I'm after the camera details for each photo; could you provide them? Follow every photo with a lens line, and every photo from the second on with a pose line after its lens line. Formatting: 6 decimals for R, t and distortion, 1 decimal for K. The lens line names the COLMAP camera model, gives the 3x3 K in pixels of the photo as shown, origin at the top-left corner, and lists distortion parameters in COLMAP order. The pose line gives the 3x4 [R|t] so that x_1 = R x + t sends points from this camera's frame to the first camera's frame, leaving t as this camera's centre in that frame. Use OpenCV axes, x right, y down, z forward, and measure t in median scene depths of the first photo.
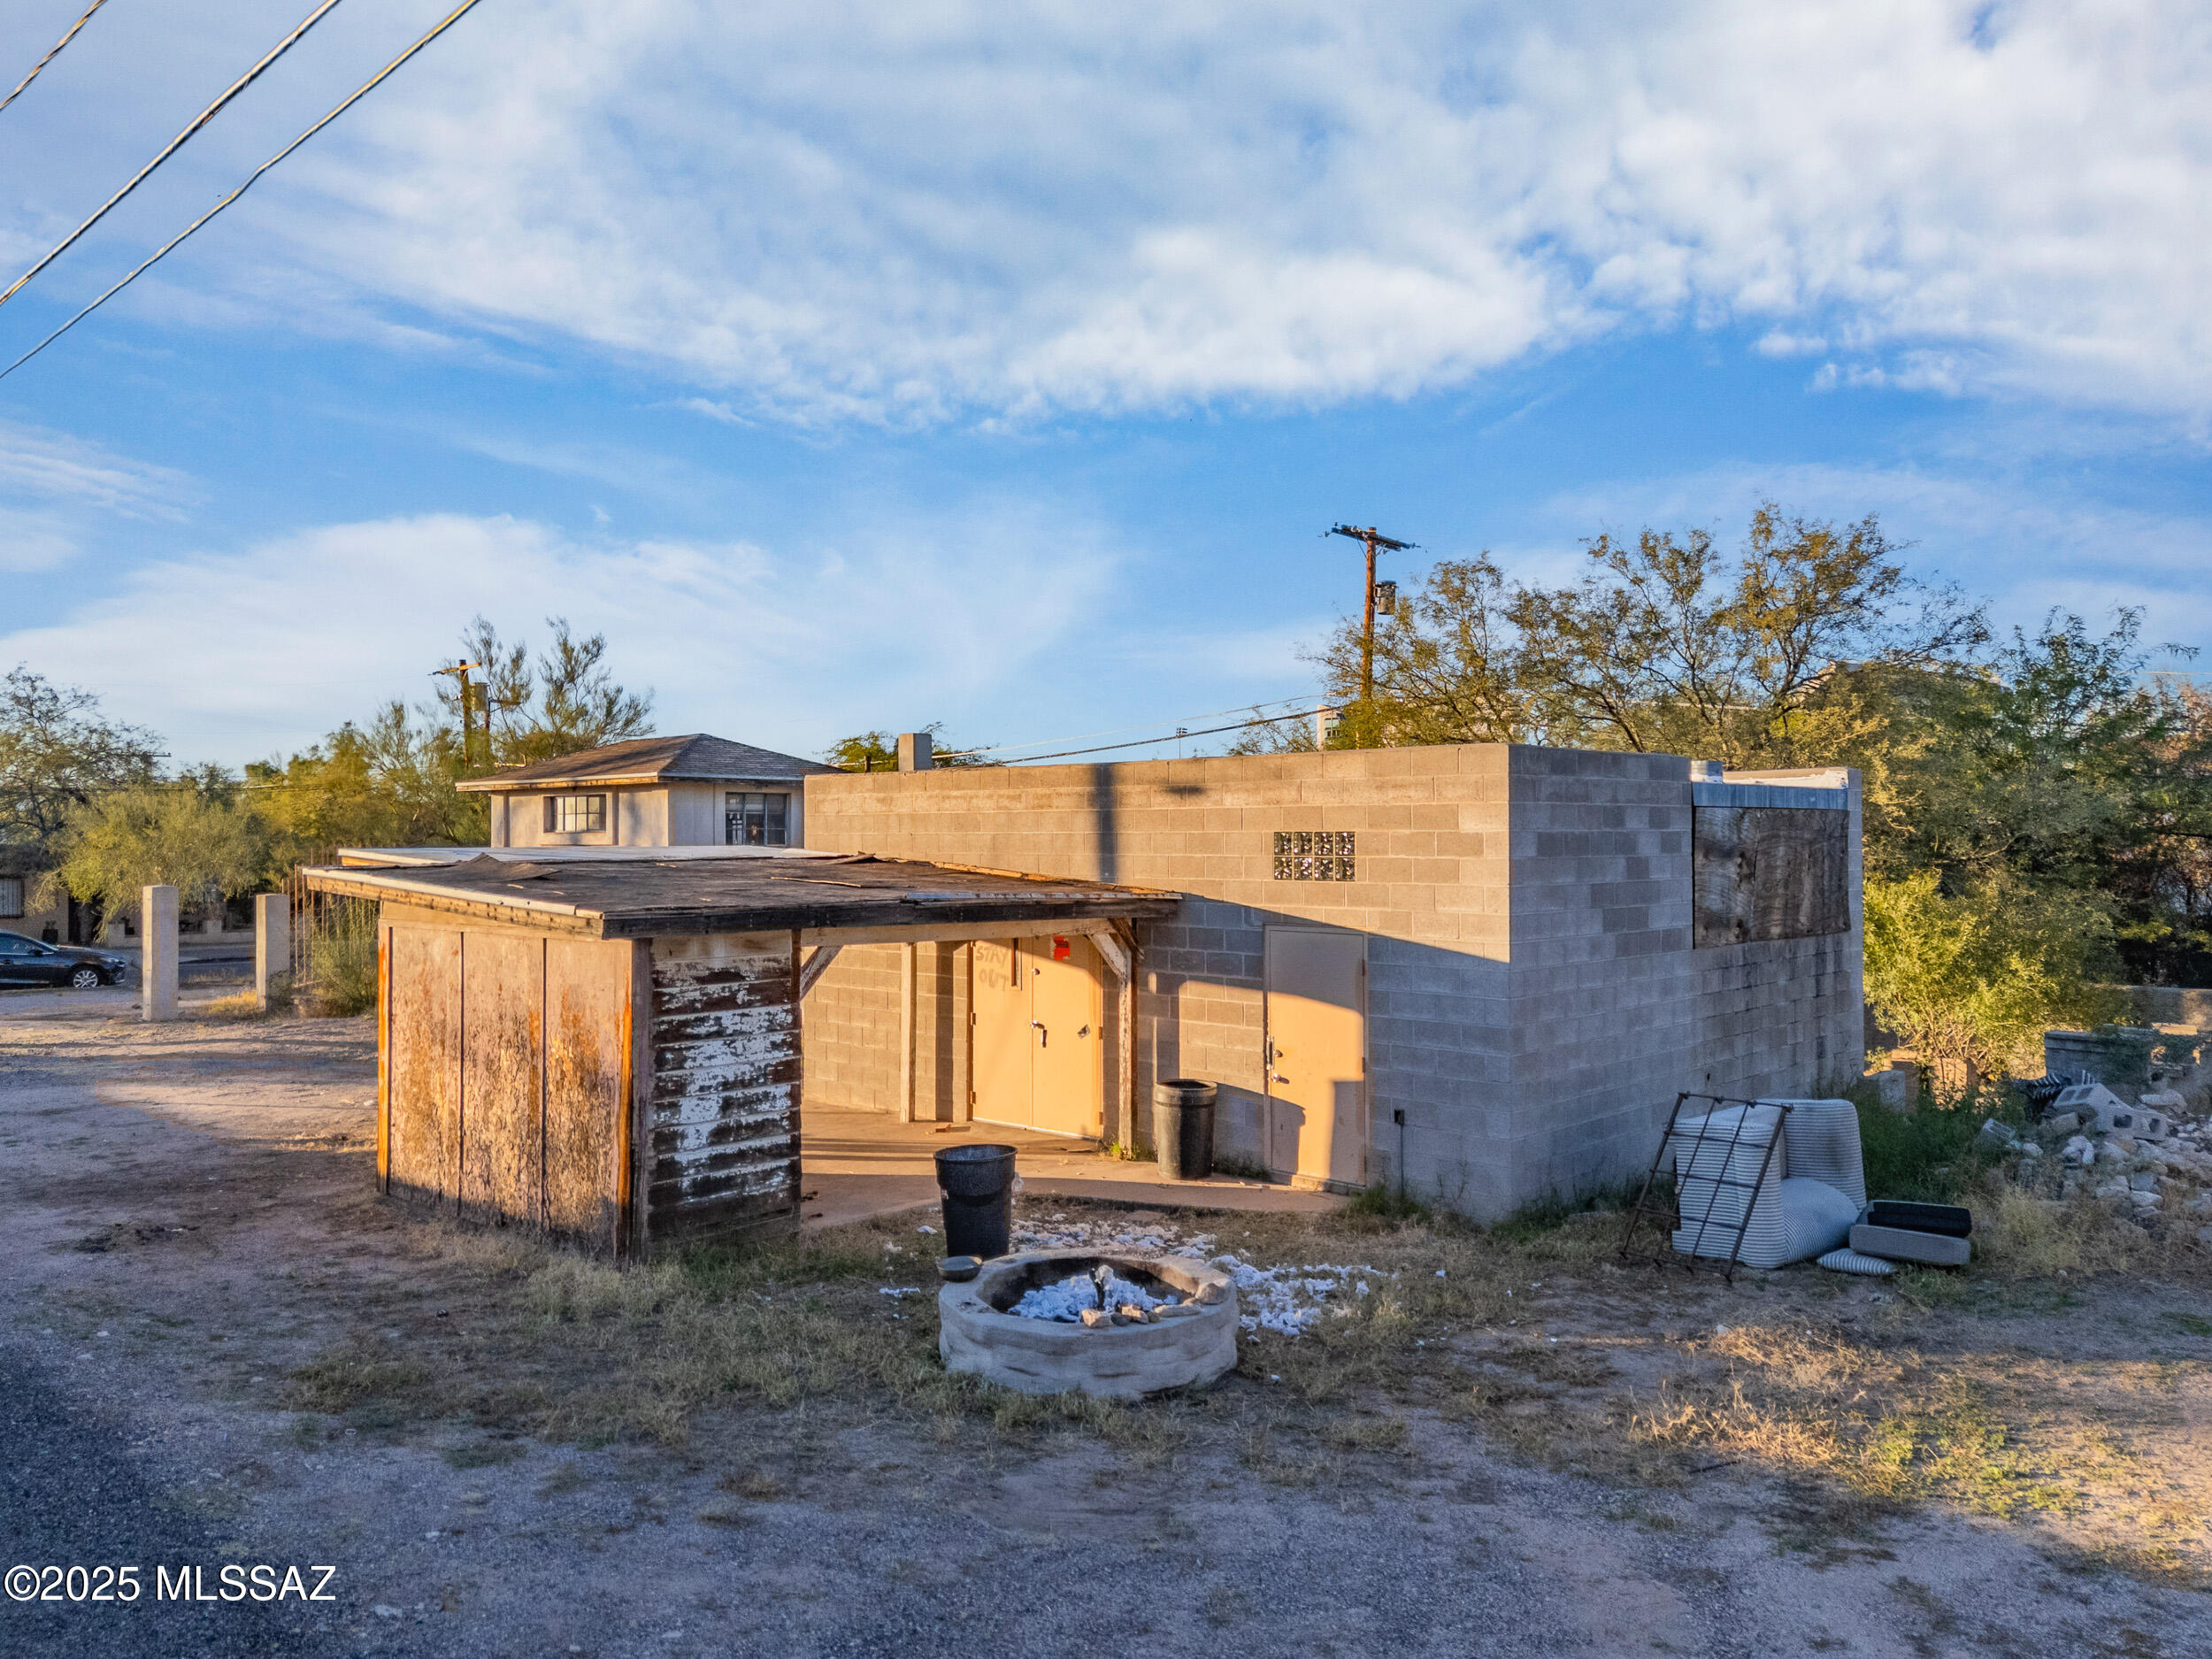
lens RADIAL K [[1627.4, 0, 1106.3], [0, 1627.4, 821.6], [0, 0, 1]] dist [0.067488, -0.046820]
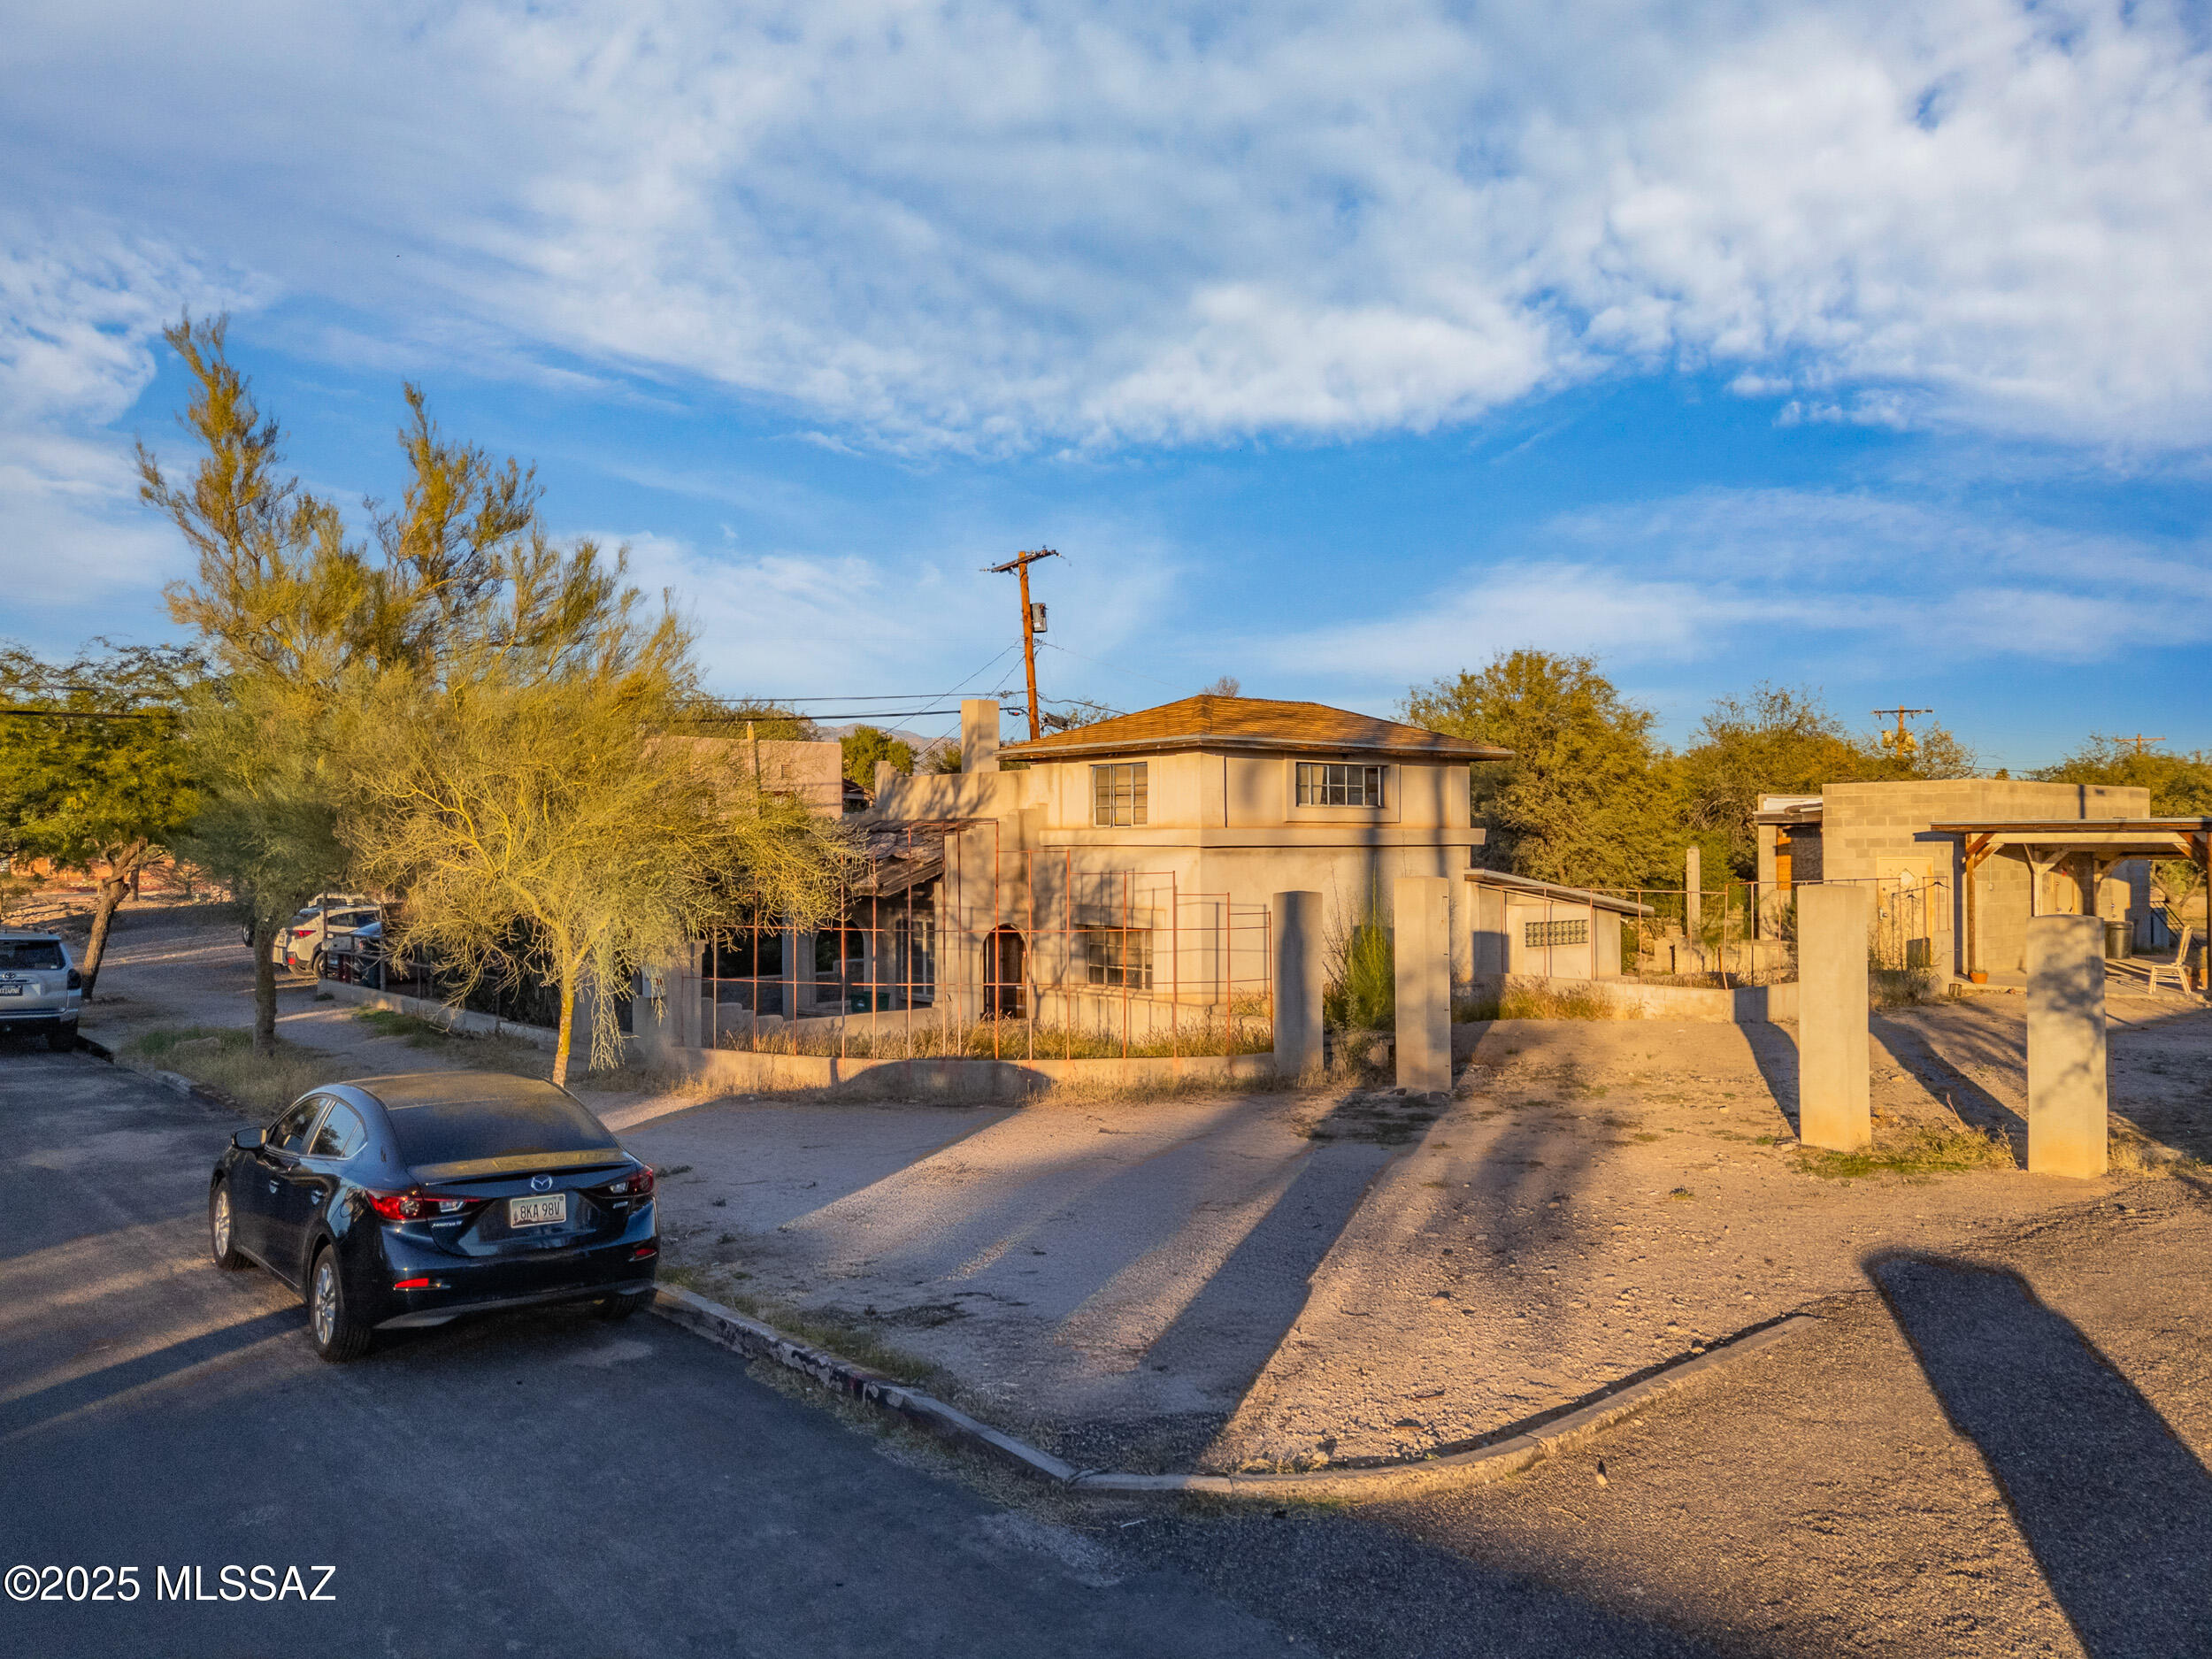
lens RADIAL K [[1627.4, 0, 1113.1], [0, 1627.4, 837.7], [0, 0, 1]] dist [0.067488, -0.046820]
pose [[0.103158, 0.009018, 0.994624, -2.507551], [-0.007655, 0.999936, -0.008272, 0.065899], [-0.994636, -0.006761, 0.103221, 2.195890]]
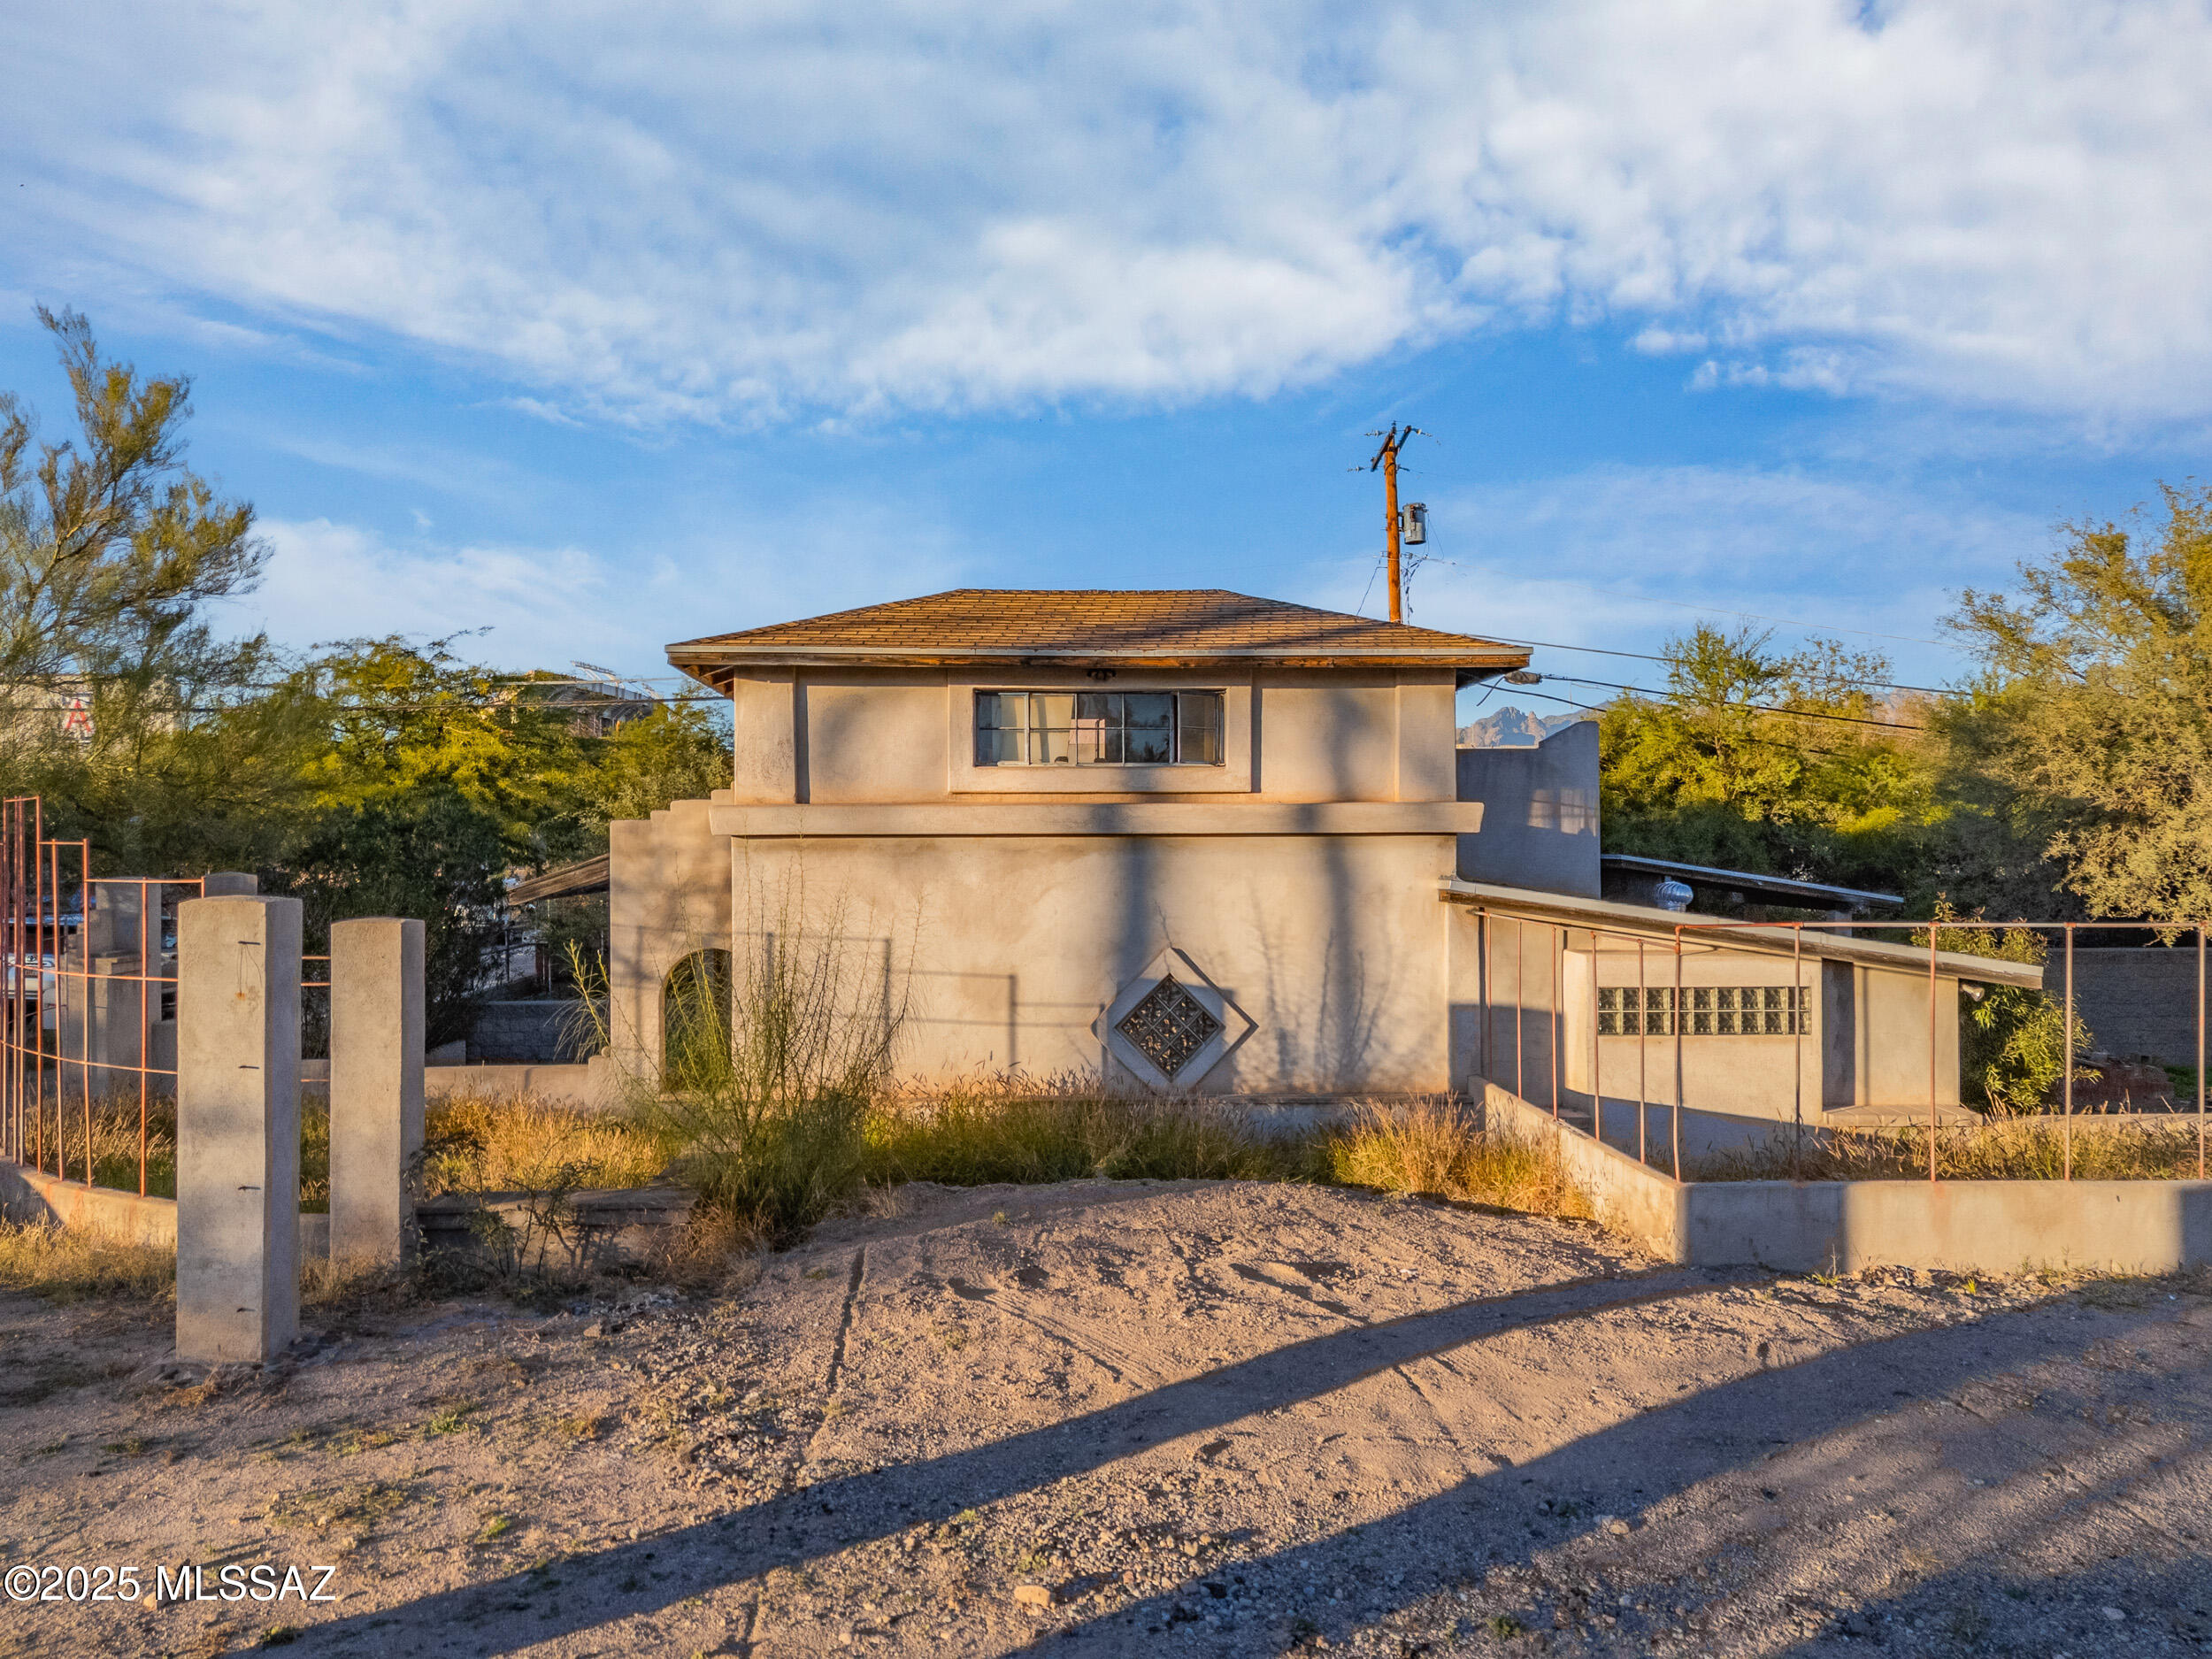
lens RADIAL K [[1627.4, 0, 1116.6], [0, 1627.4, 821.4], [0, 0, 1]] dist [0.067488, -0.046820]
pose [[0.687877, 0.008547, 0.725777, -1.409183], [-0.005532, 0.999963, -0.006532, 0.053866], [-0.725806, 0.000478, 0.687899, 1.422069]]
